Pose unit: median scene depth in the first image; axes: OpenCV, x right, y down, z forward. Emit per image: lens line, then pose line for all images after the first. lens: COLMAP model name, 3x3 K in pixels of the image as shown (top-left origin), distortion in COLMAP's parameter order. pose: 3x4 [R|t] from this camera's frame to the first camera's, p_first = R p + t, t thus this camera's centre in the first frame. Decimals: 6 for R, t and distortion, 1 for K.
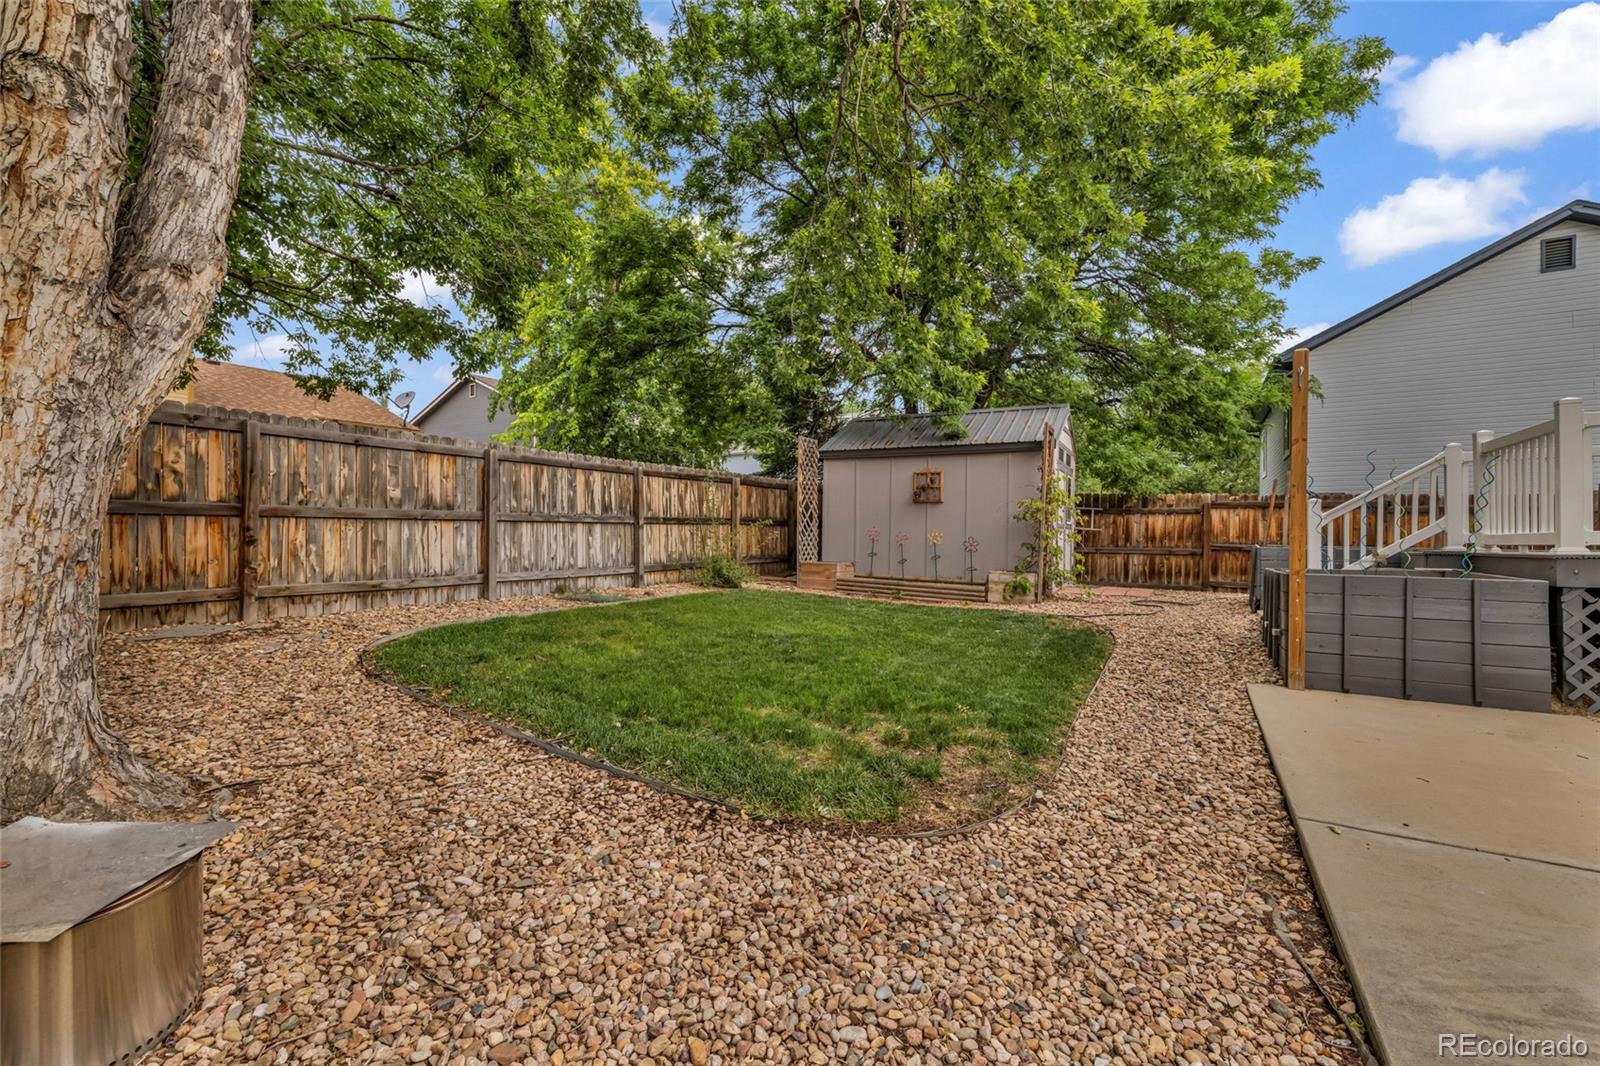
lens RADIAL K [[677.7, 0, 805.7], [0, 677.7, 531.0], [0, 0, 1]] dist [-0.000448, 0.001013]
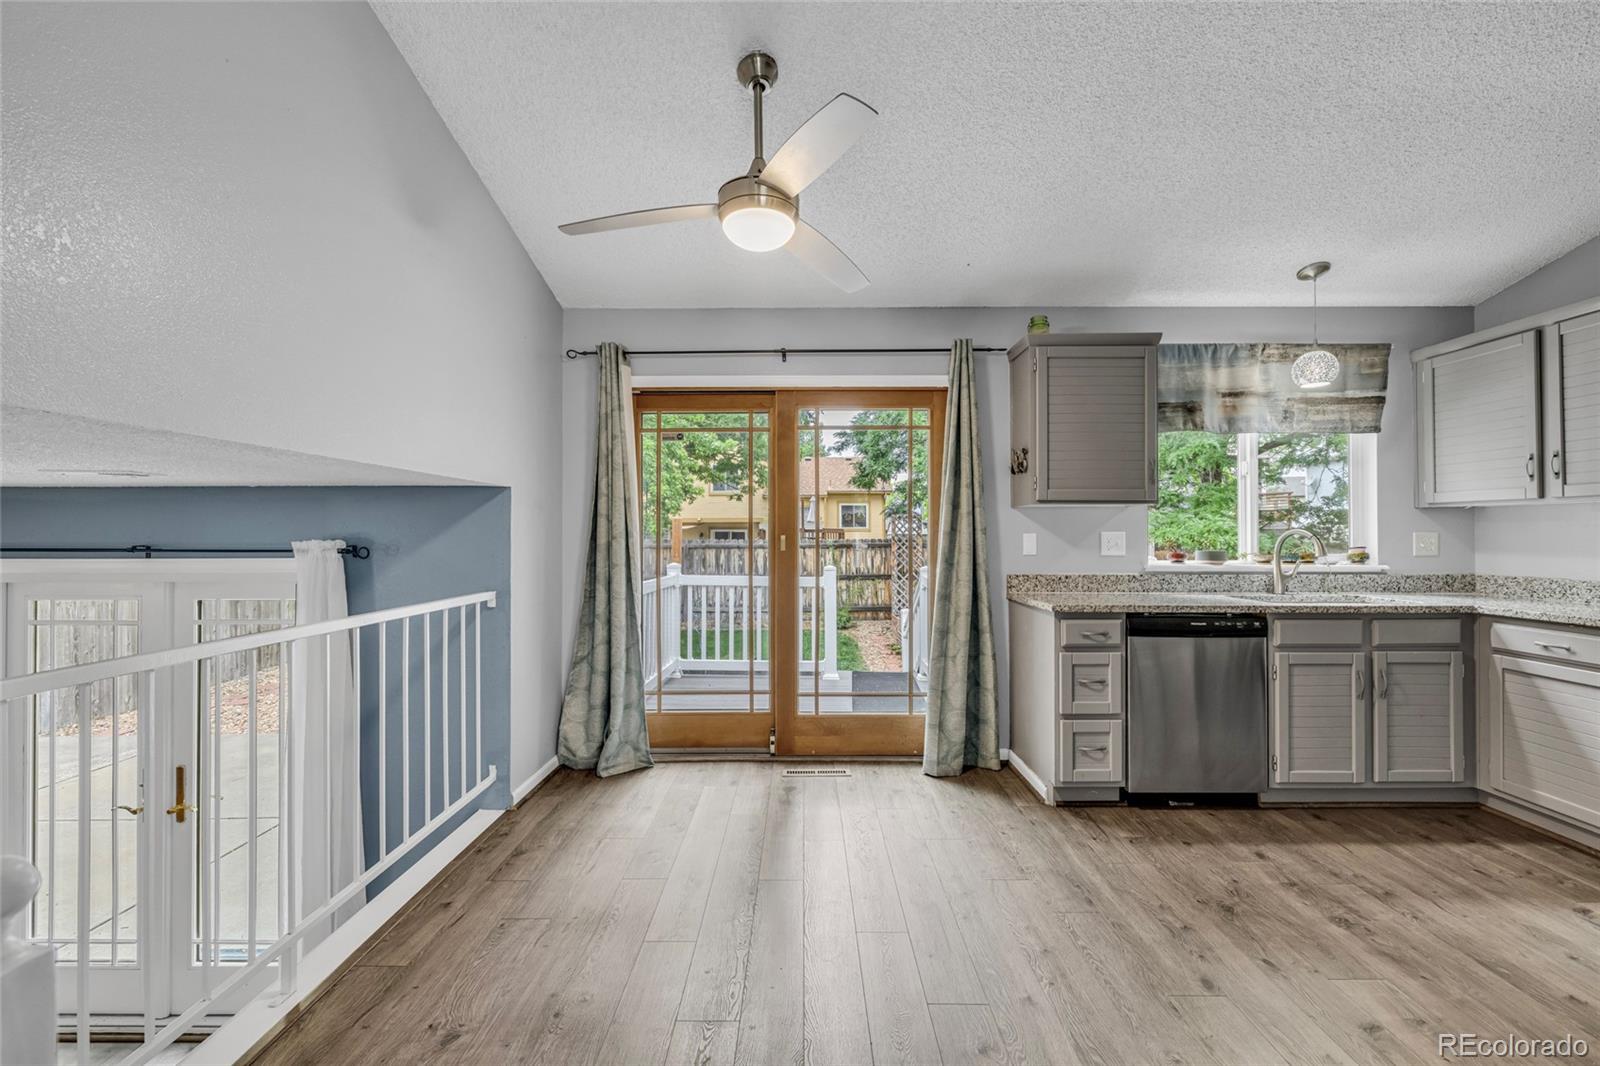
lens RADIAL K [[670.5, 0, 799.7], [0, 670.5, 528.6], [0, 0, 1]] dist [0.000765, 0.000030]
pose [[0.499291, -0.009373, -0.866384, 1.097572], [0.004238, 0.999956, -0.008376, -0.116702], [0.866424, 0.000510, 0.499308, 0.258359]]
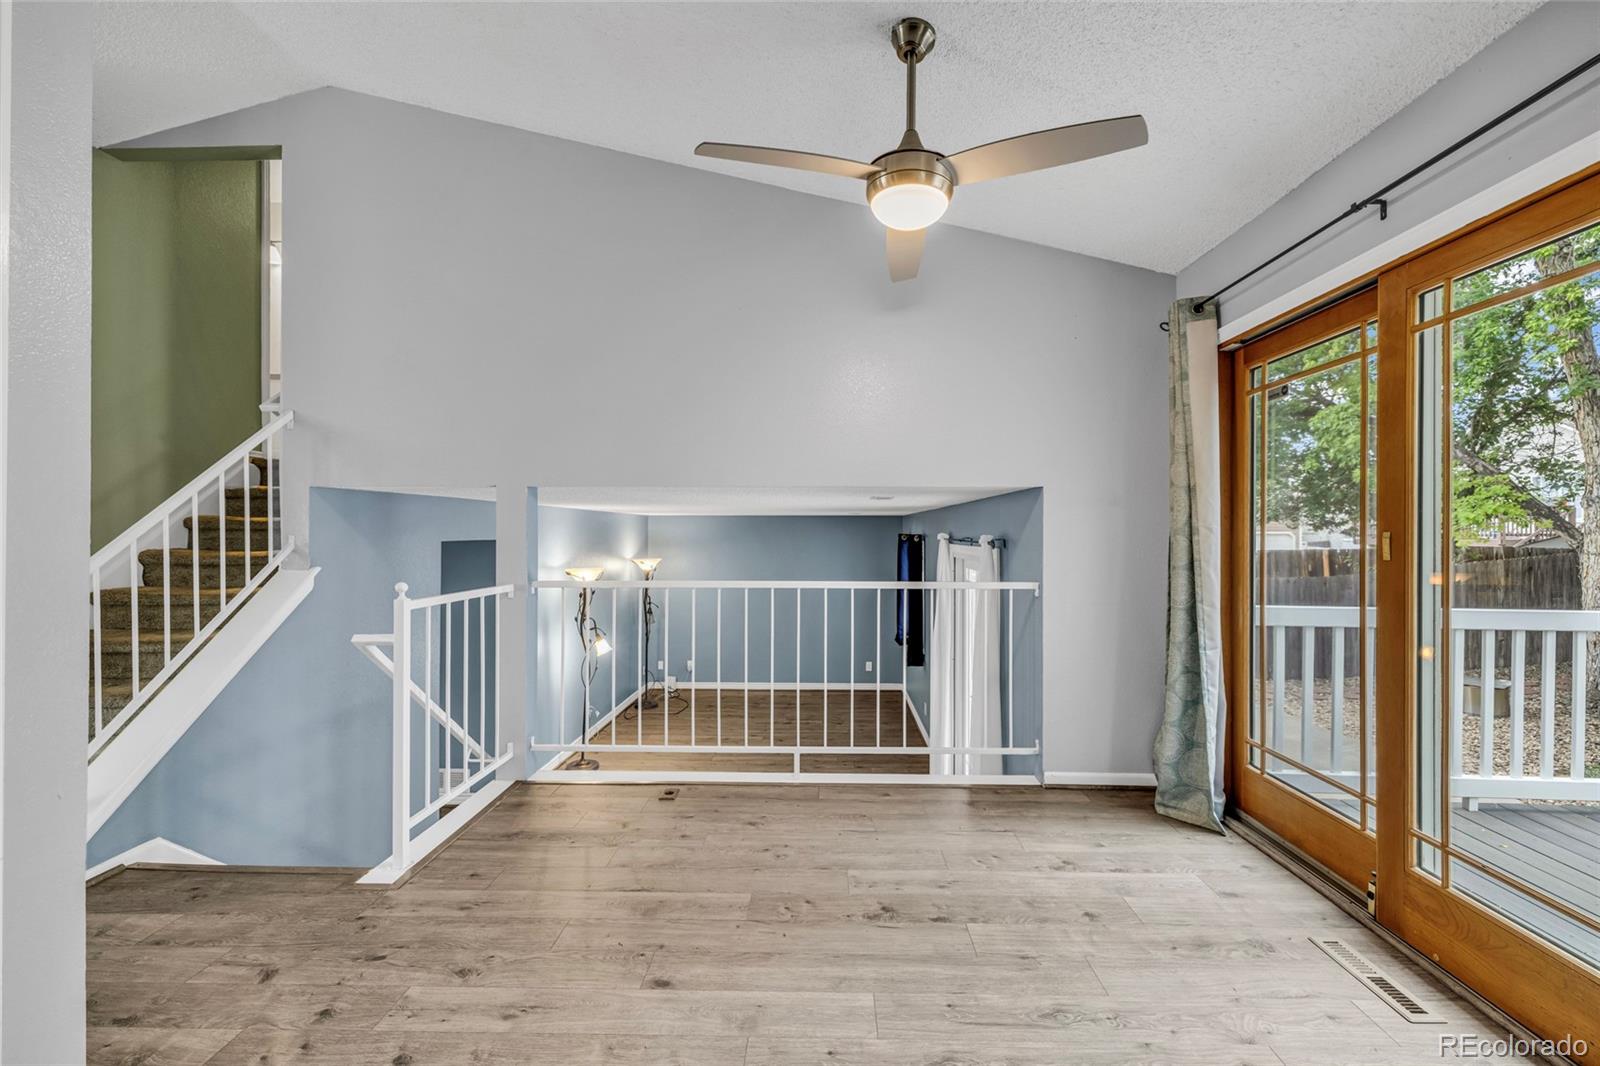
lens RADIAL K [[670.5, 0, 816.8], [0, 670.5, 531.2], [0, 0, 1]] dist [0.000765, 0.000030]
pose [[-0.874576, -0.002788, -0.484881, 1.025697], [-0.000185, 0.999985, -0.005416, -0.115356], [0.484889, -0.004647, -0.874563, 0.525104]]
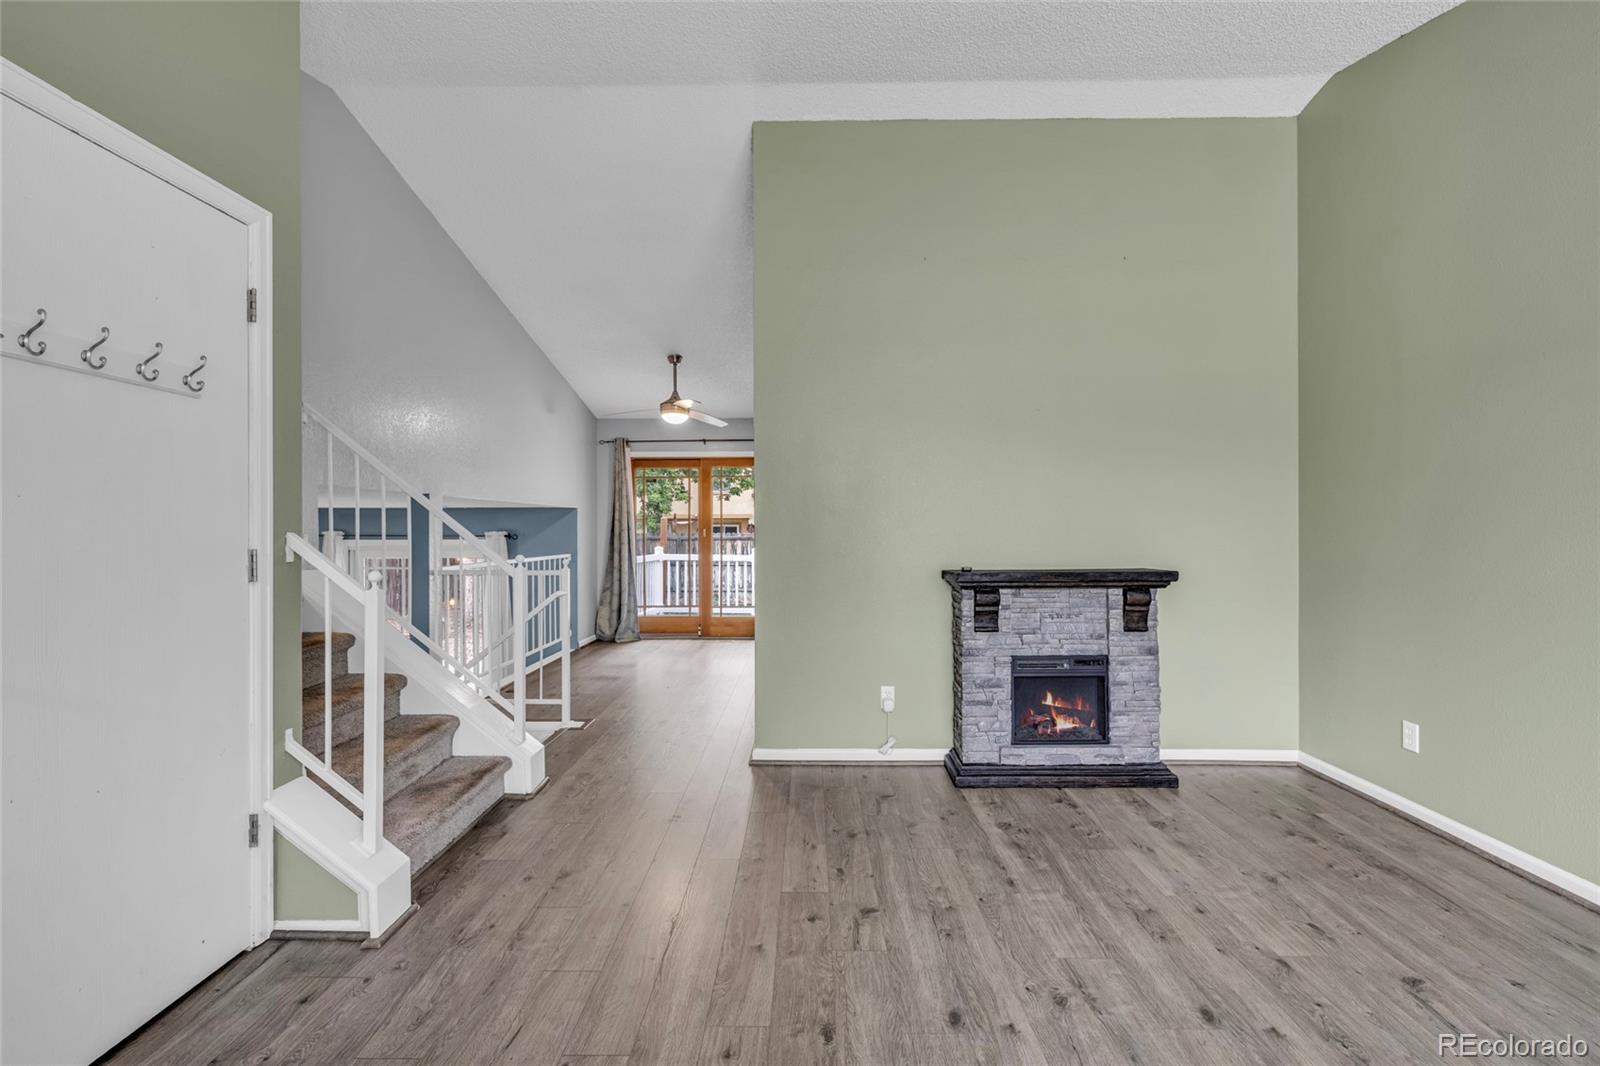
lens RADIAL K [[670.5, 0, 802.2], [0, 670.5, 531.2], [0, 0, 1]] dist [0.000765, 0.000030]
pose [[0.493528, 0.001338, -0.869729, 1.482923], [0.004303, 0.999983, 0.003980, -0.116586], [0.869719, -0.005707, 0.493514, 0.157749]]
